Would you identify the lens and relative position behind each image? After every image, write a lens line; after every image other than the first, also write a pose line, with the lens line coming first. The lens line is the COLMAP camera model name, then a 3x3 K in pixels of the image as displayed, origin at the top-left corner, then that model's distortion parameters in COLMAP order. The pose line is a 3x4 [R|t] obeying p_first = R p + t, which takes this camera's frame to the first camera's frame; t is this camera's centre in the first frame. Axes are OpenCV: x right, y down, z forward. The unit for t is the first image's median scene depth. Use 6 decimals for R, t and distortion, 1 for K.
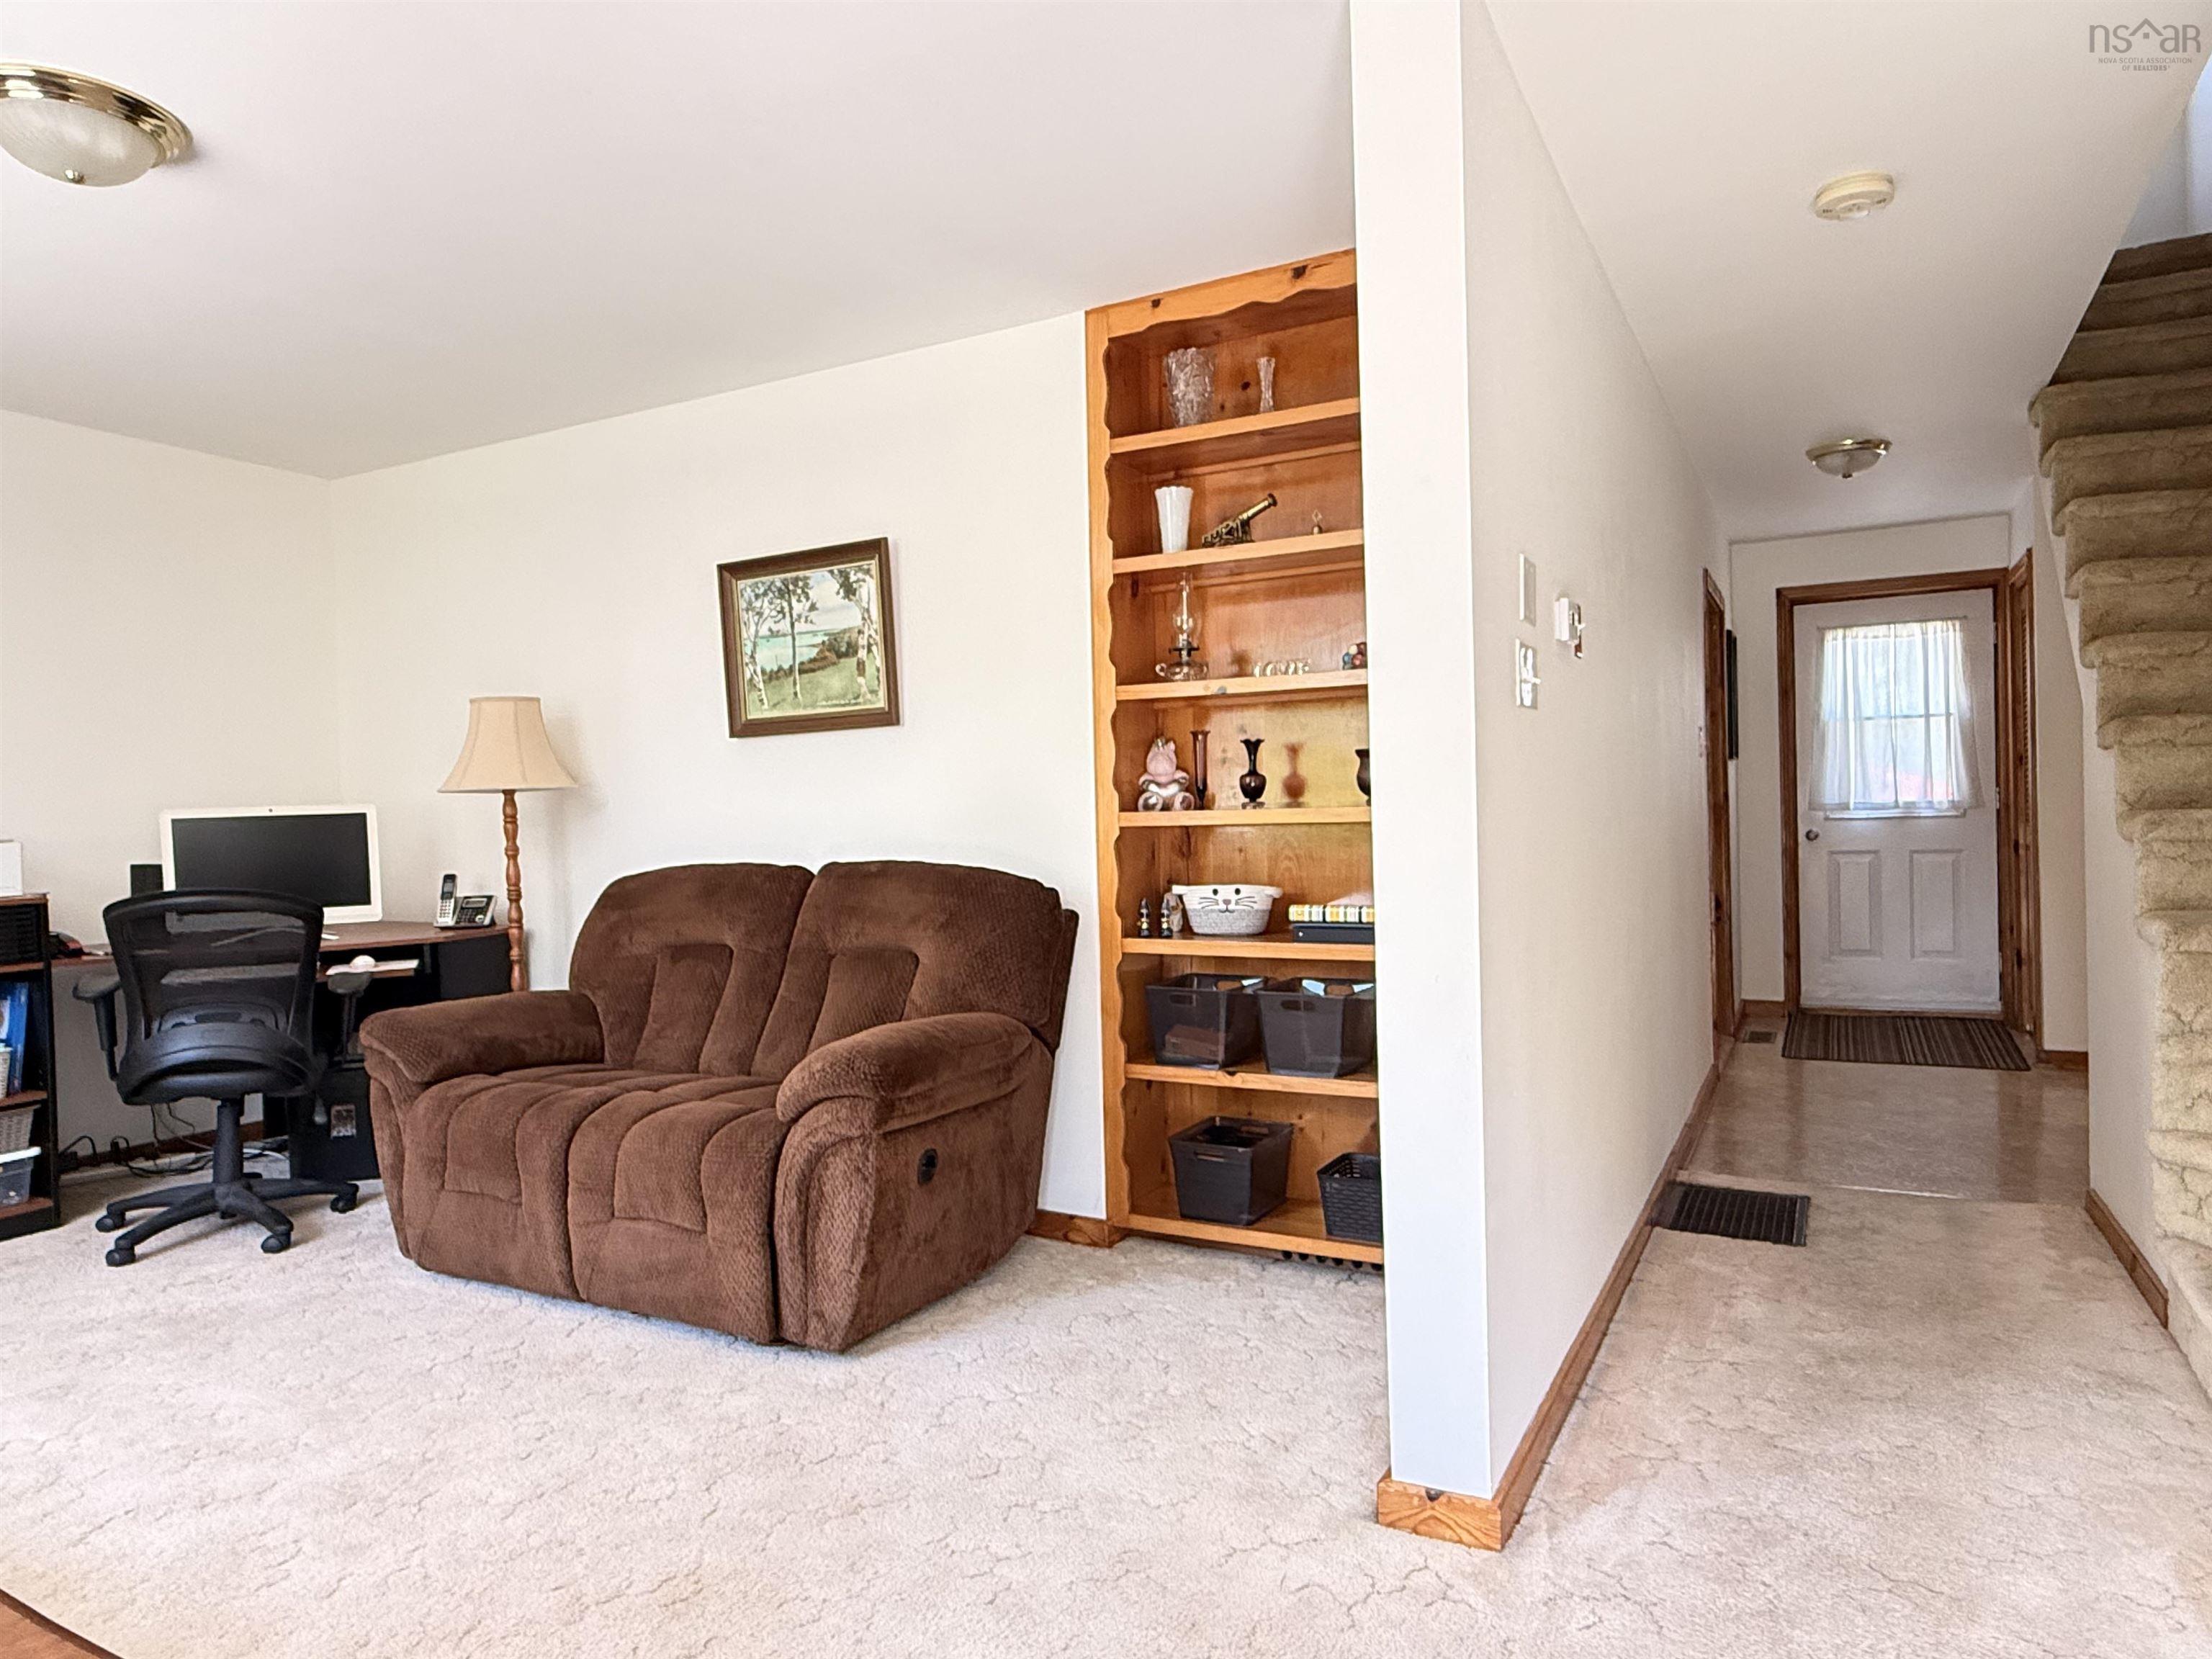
lens RADIAL K [[1367.6, 0, 1104.4], [0, 1367.6, 844.8], [0, 0, 1]] dist [-0.001322, -0.001498]
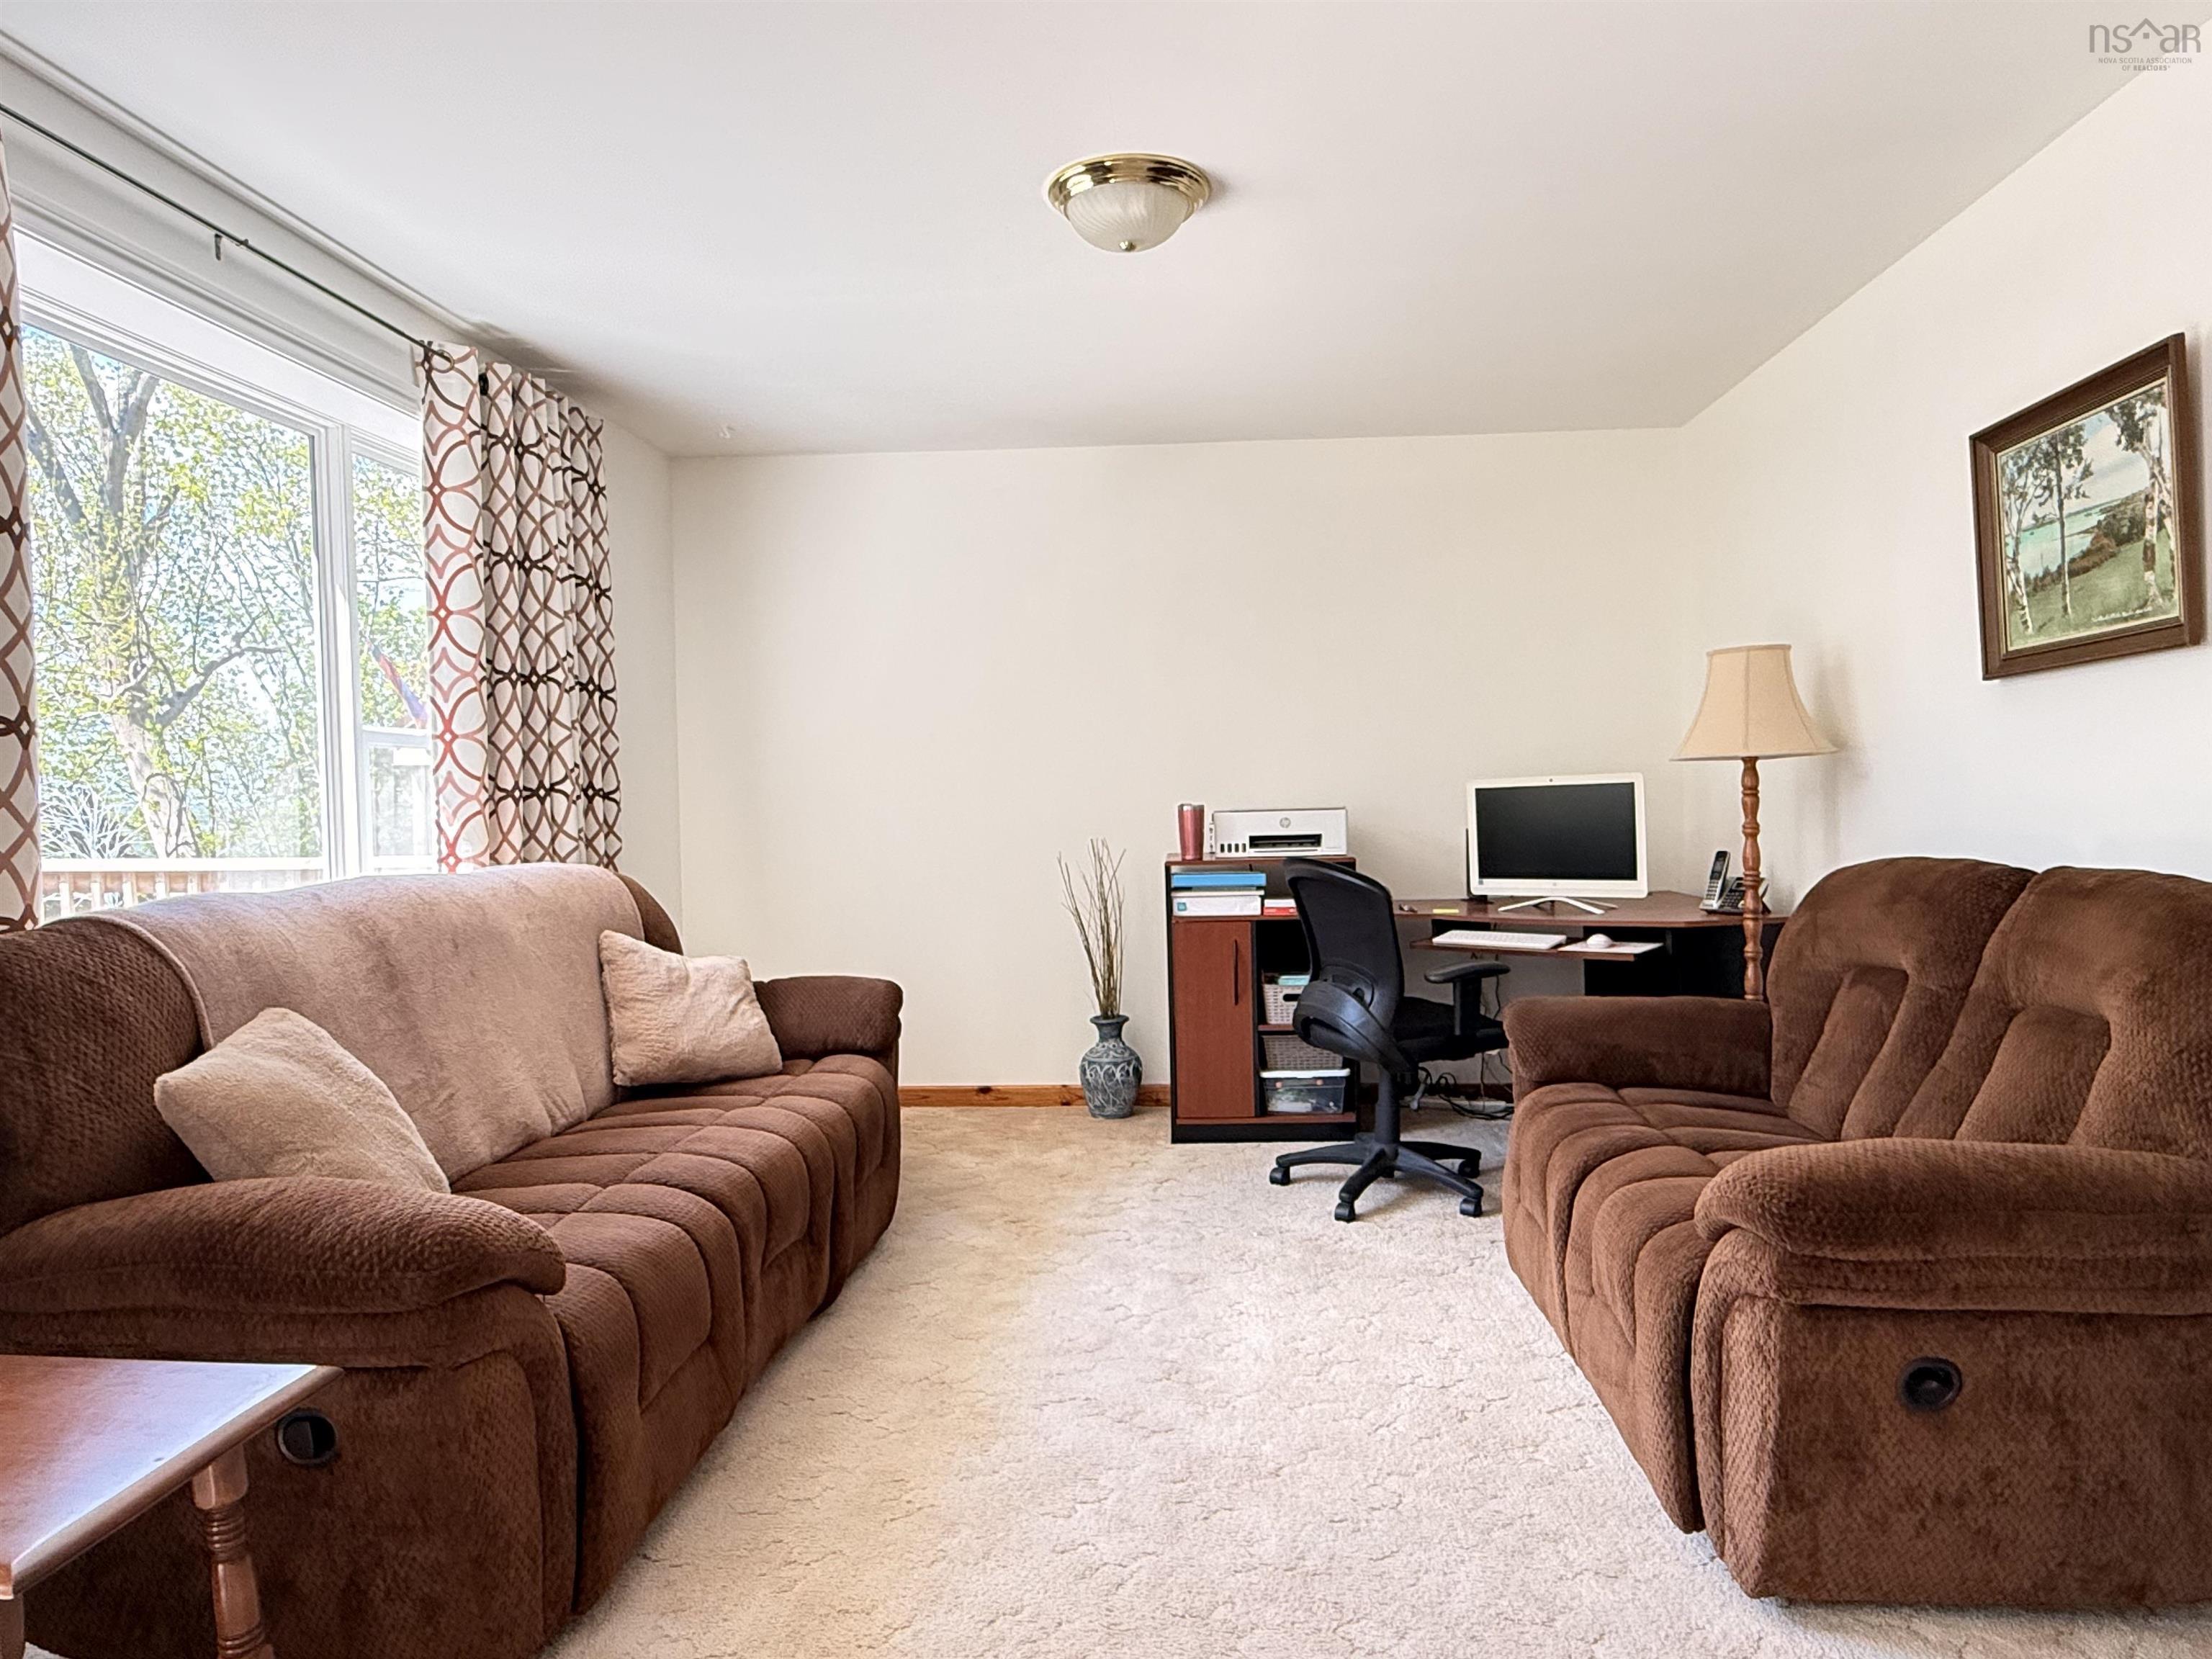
lens RADIAL K [[1392.2, 0, 1101.6], [0, 1392.2, 835.4], [0, 0, 1]] dist [0.002933, 0.000647]
pose [[0.406314, 0.038313, -0.912930, 0.211215], [-0.006684, 0.999218, 0.038960, -0.024492], [0.913709, -0.009728, 0.406253, 0.307334]]
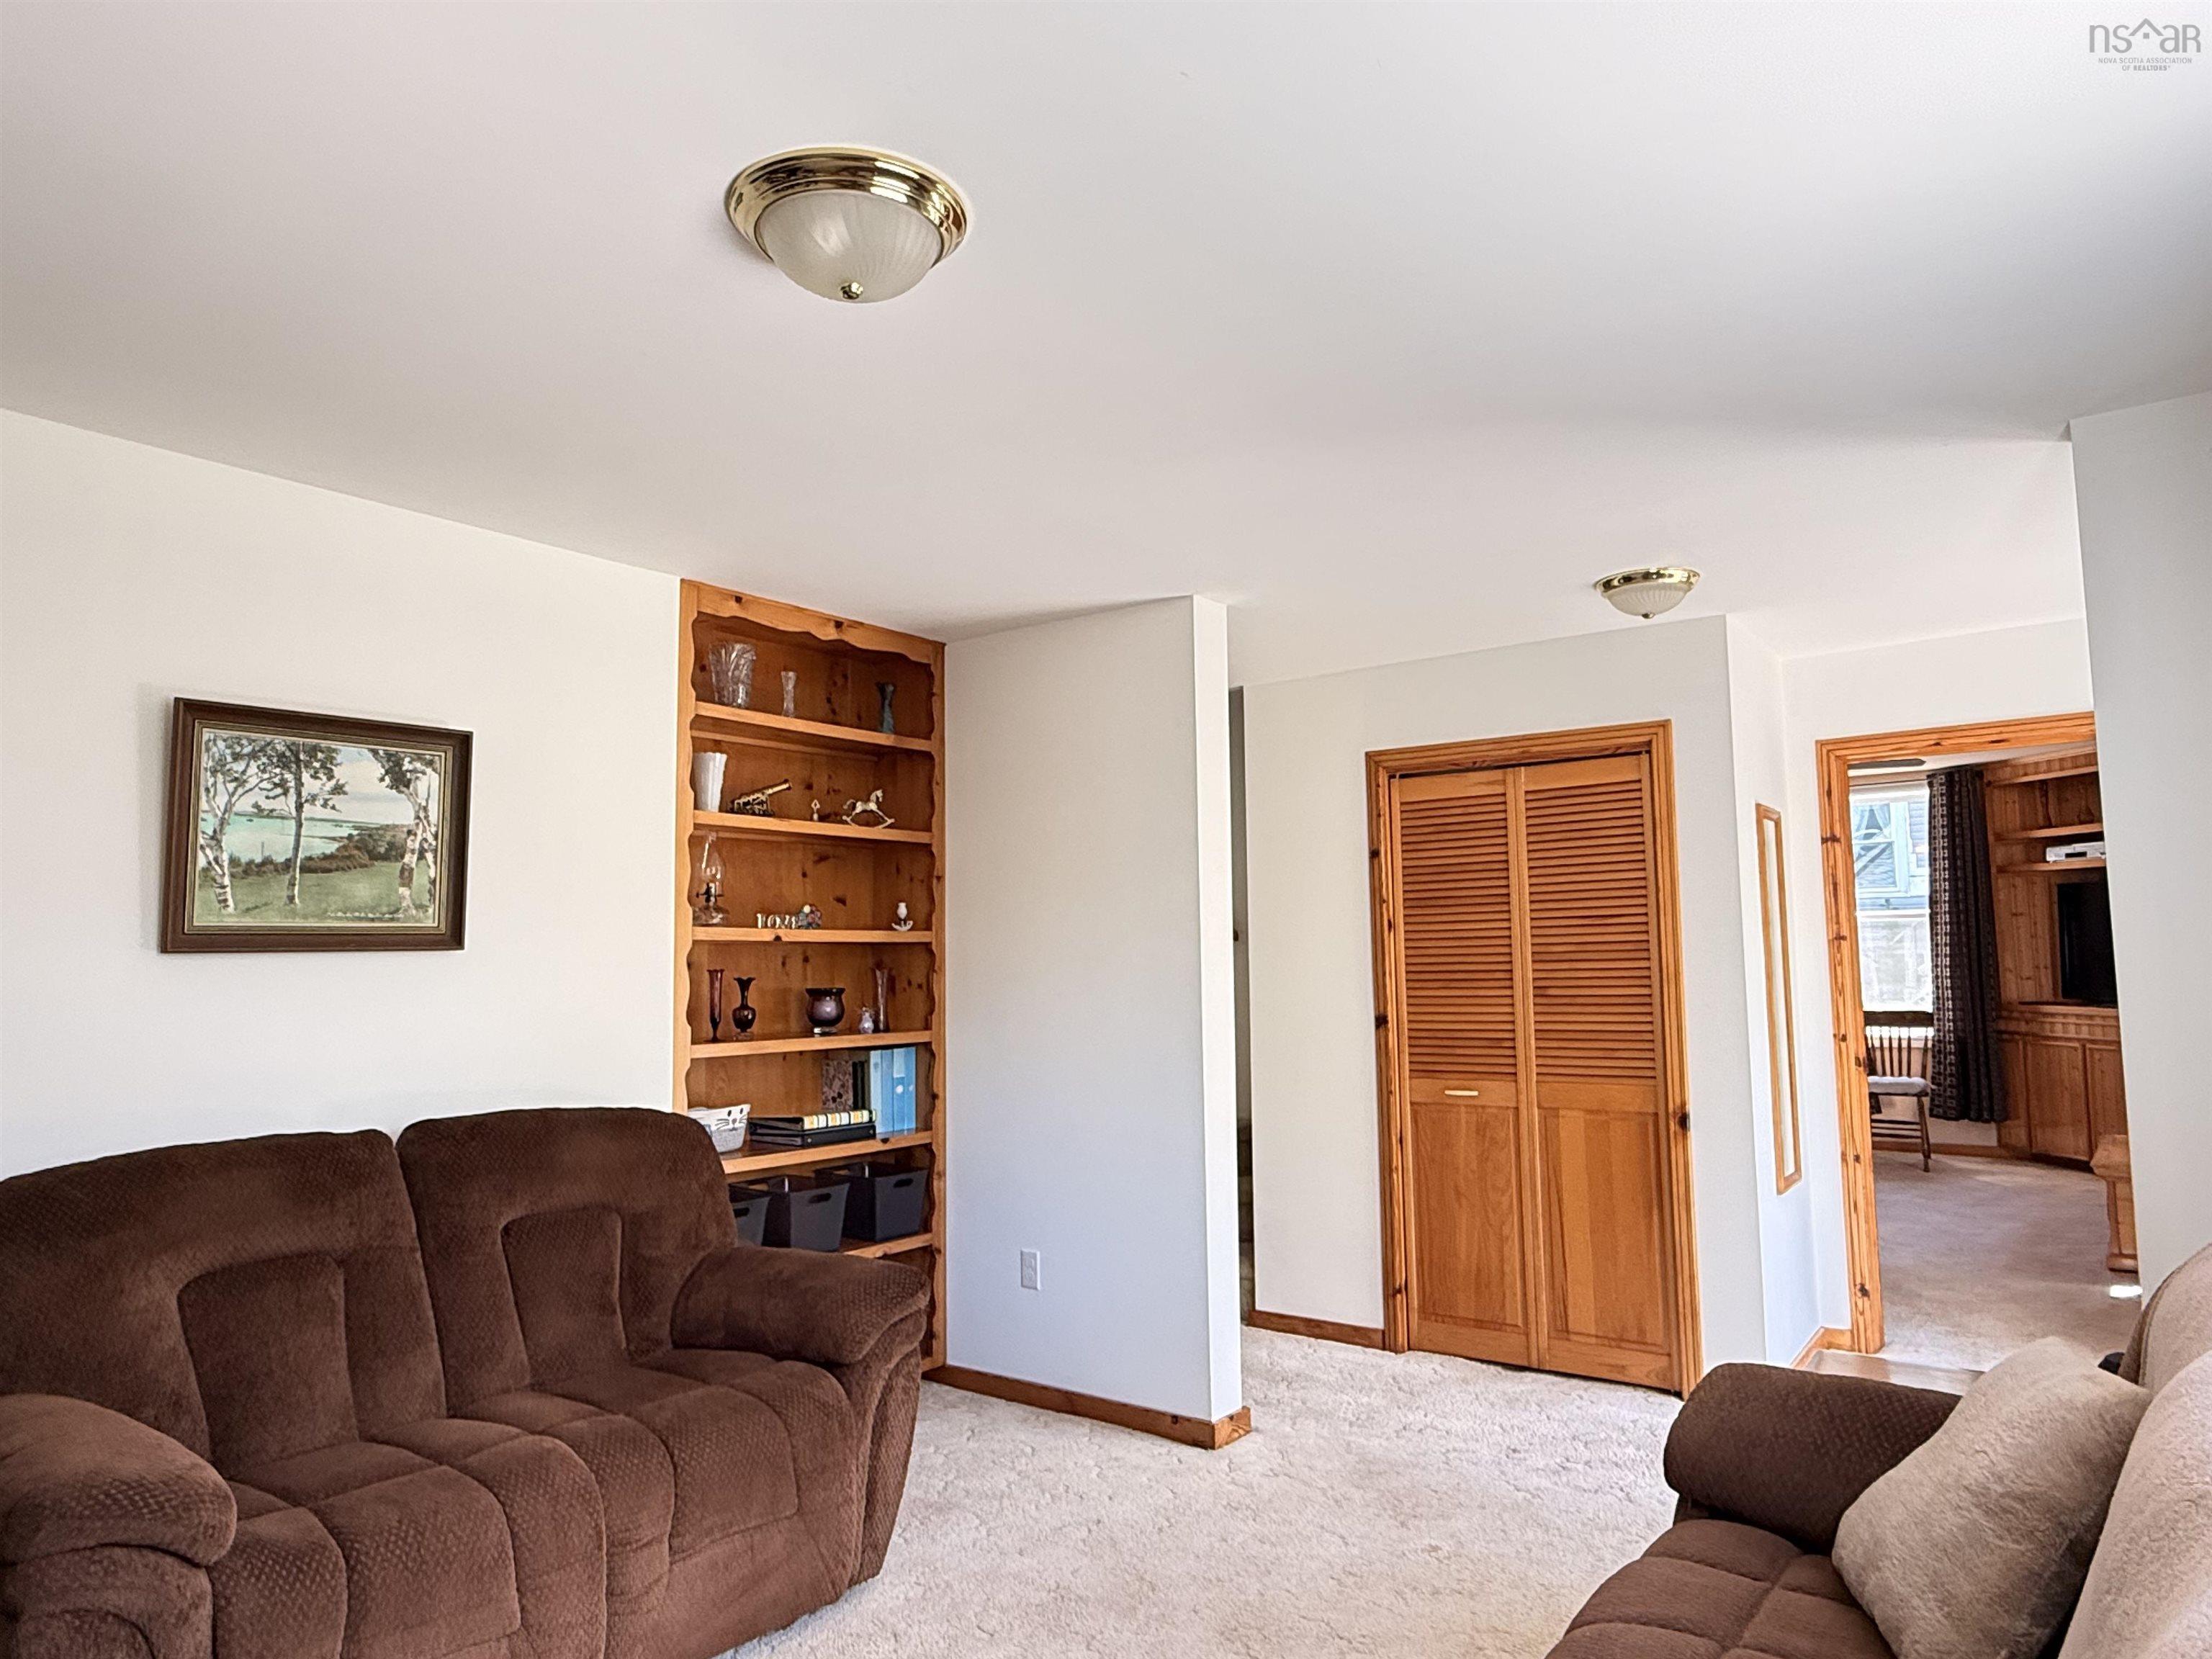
lens RADIAL K [[1392.2, 0, 1101.6], [0, 1392.2, 835.4], [0, 0, 1]] dist [0.002933, 0.000647]
pose [[0.155584, 0.110557, 0.981616, -0.928528], [0.022401, 0.993067, -0.115397, -0.048636], [-0.987569, 0.039943, 0.152029, 0.464183]]
